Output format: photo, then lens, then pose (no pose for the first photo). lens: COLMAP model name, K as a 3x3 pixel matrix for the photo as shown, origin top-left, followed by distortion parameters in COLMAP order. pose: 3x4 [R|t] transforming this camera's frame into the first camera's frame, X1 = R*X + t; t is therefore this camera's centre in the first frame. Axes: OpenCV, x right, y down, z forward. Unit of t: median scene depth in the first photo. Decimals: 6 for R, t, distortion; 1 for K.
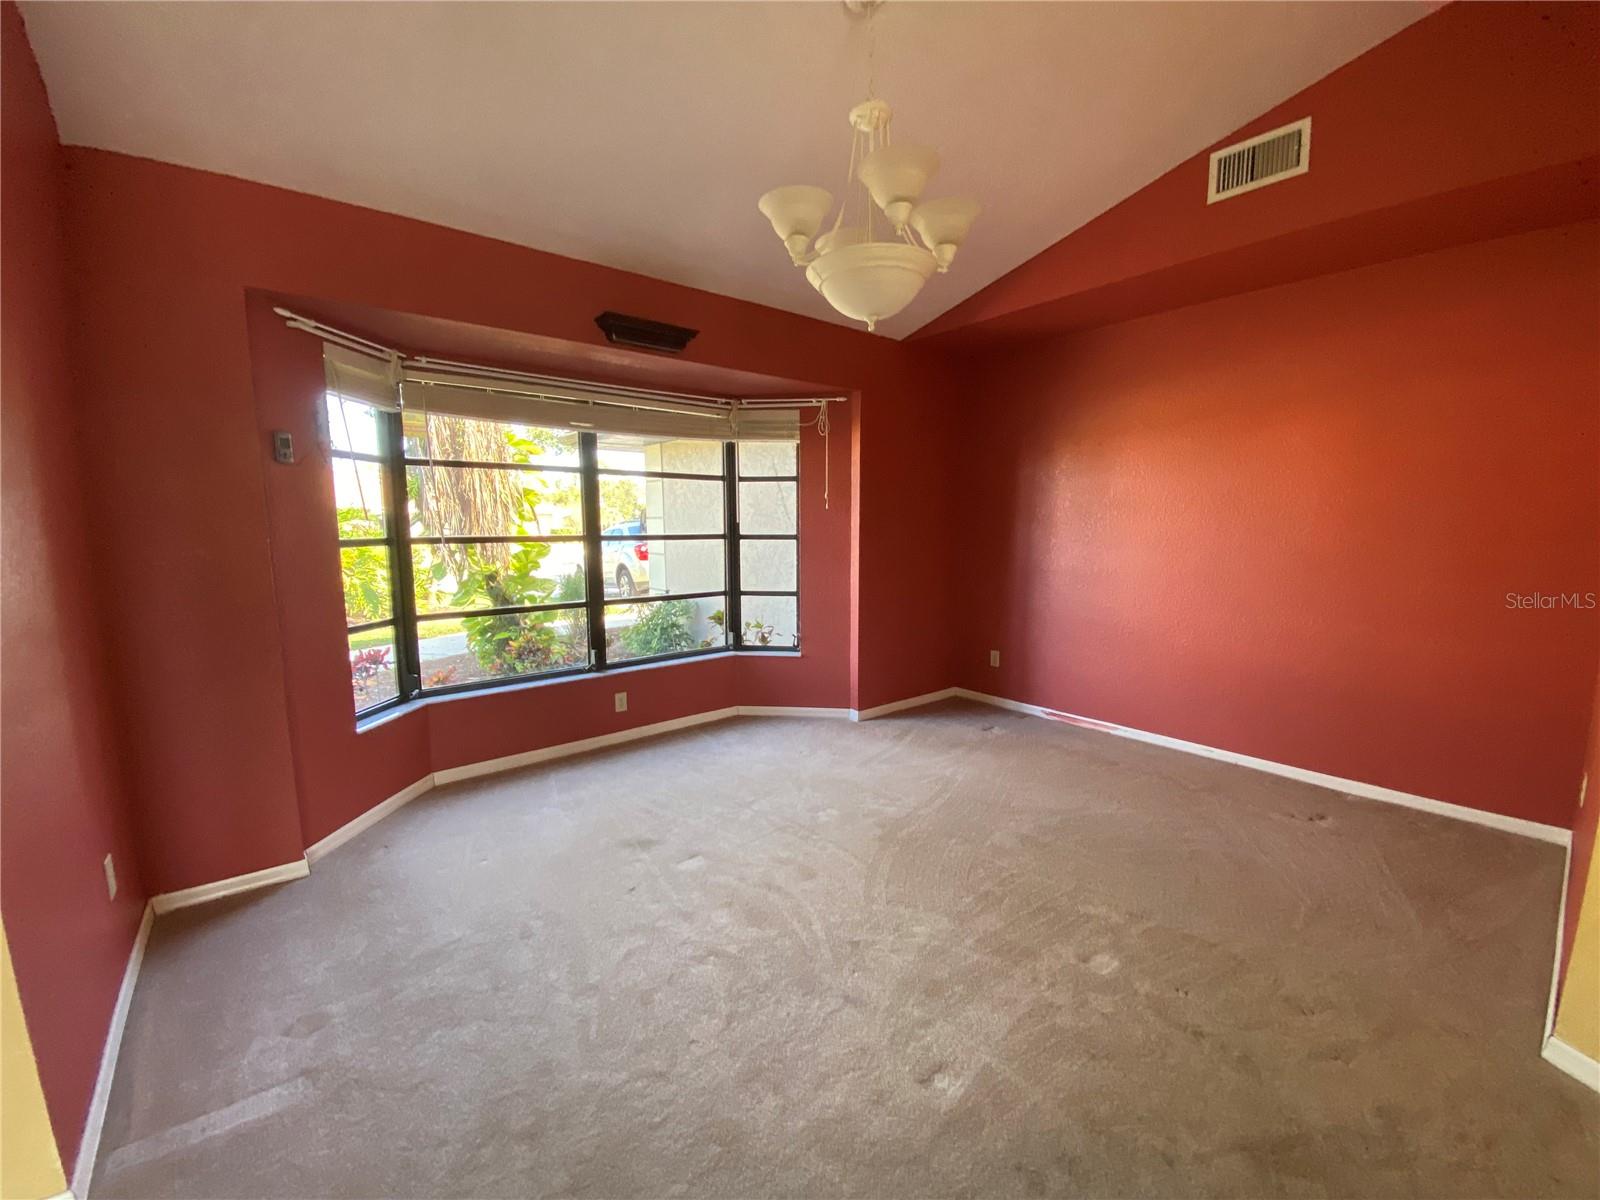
lens RADIAL K [[644.6, 0, 802.9], [0, 644.6, 612.9], [0, 0, 1]] dist [-0.001457, -0.001110]
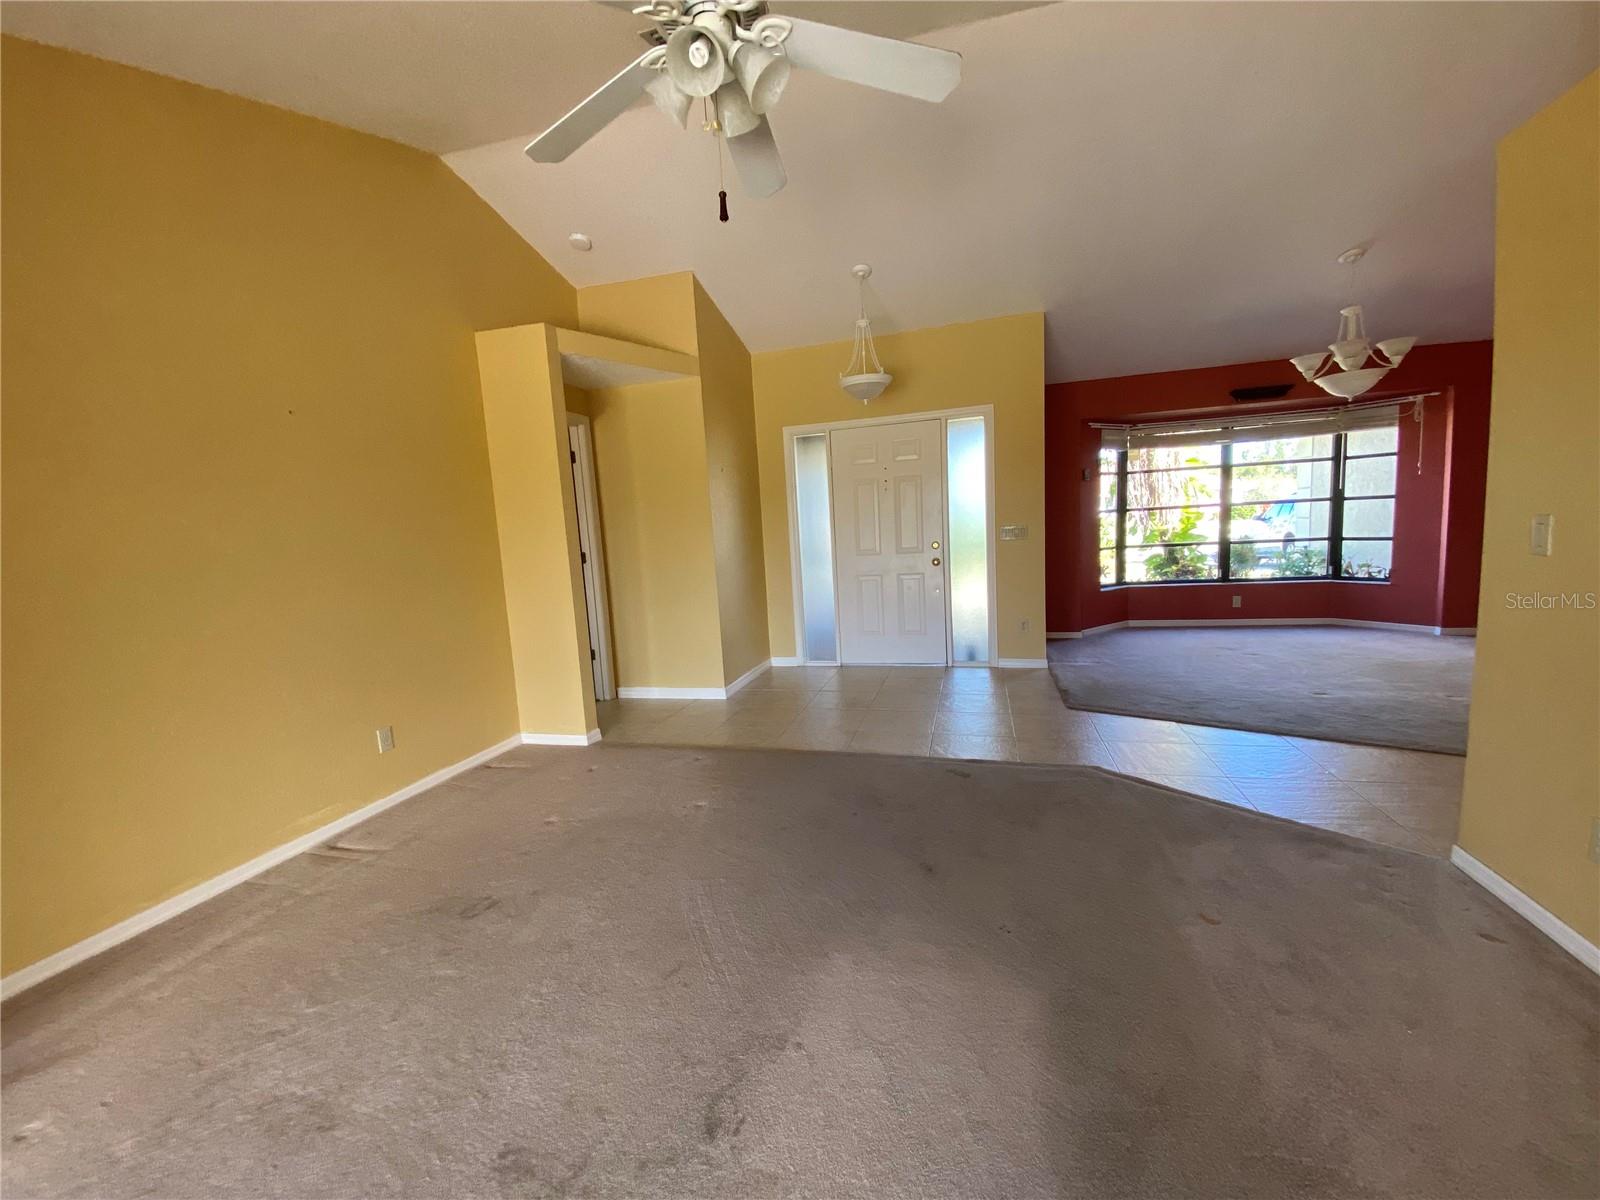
lens RADIAL K [[644.6, 0, 812.1], [0, 644.6, 601.7], [0, 0, 1]] dist [-0.001457, -0.001110]
pose [[0.583540, 0.066534, -0.809354, 0.394691], [-0.058362, 0.997497, 0.039921, 0.124206], [0.809985, 0.023940, 0.585962, -0.807847]]
